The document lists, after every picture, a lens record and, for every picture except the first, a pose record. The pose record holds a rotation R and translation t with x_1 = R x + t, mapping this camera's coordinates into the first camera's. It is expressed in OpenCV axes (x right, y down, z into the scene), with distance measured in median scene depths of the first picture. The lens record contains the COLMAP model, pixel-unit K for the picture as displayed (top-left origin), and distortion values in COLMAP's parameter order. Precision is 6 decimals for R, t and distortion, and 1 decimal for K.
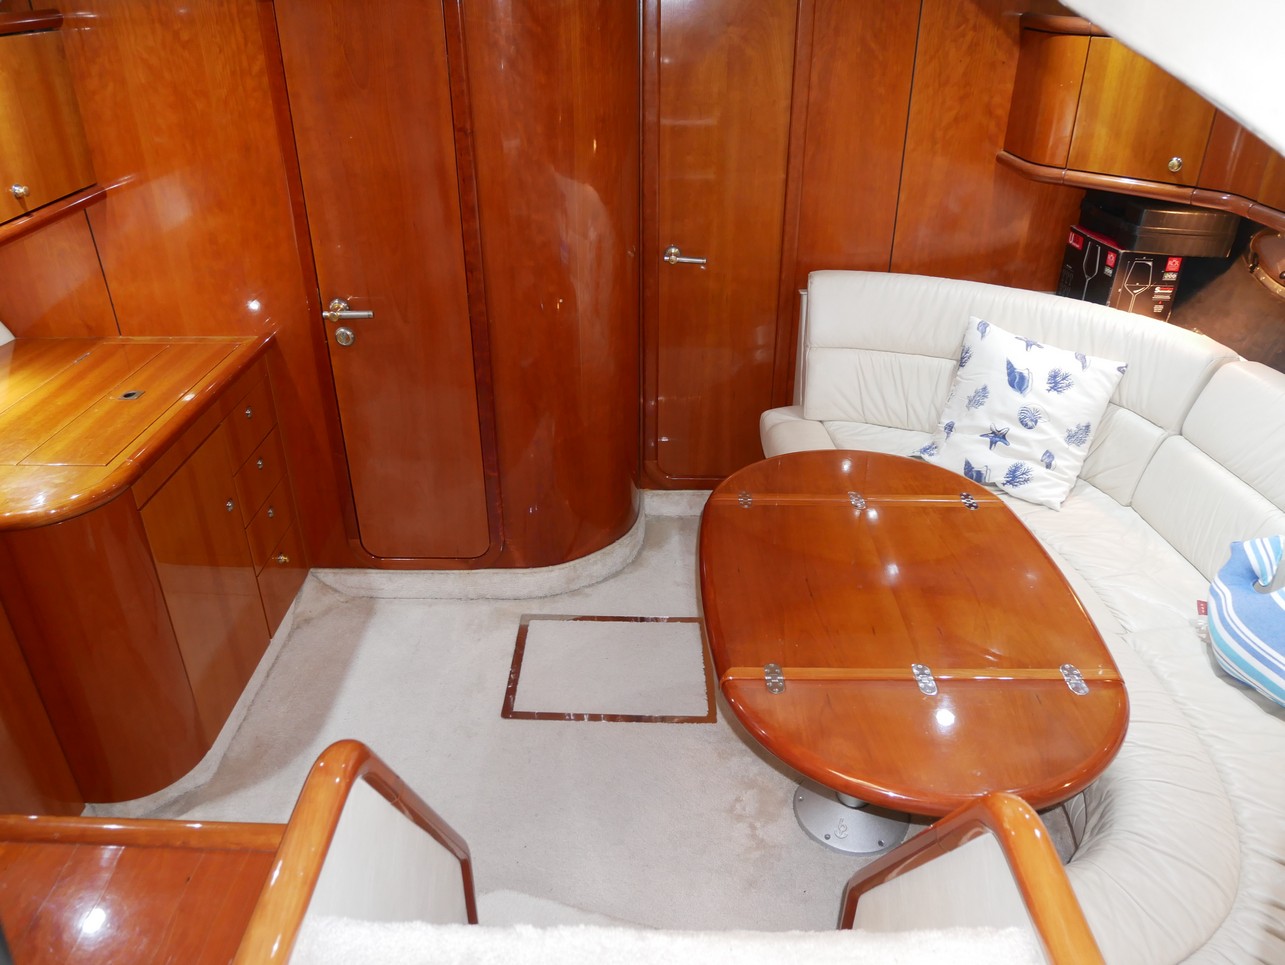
lens RADIAL K [[928.7, 0, 640.4], [0, 928.7, 481.9], [0, 0, 1]] dist [-0.071682, 0.028720]
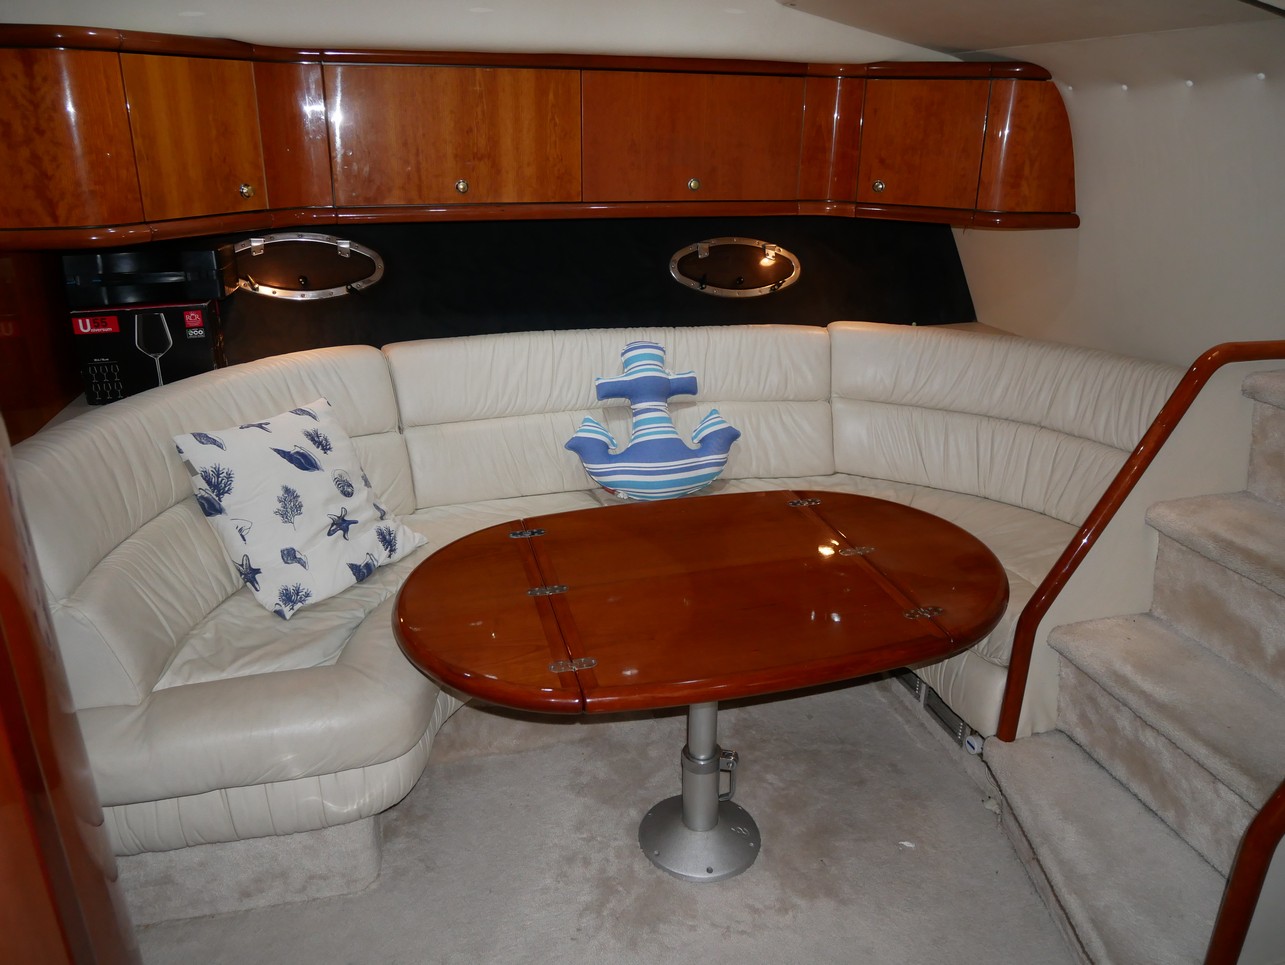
lens RADIAL K [[928.7, 0, 641.0], [0, 928.7, 477.4], [0, 0, 1]] dist [-0.071682, 0.028720]
pose [[-0.266667, -0.349533, 0.898173, -0.413766], [0.456633, 0.774863, 0.437120, -0.321248], [-0.848749, 0.526701, -0.047022, 0.792088]]
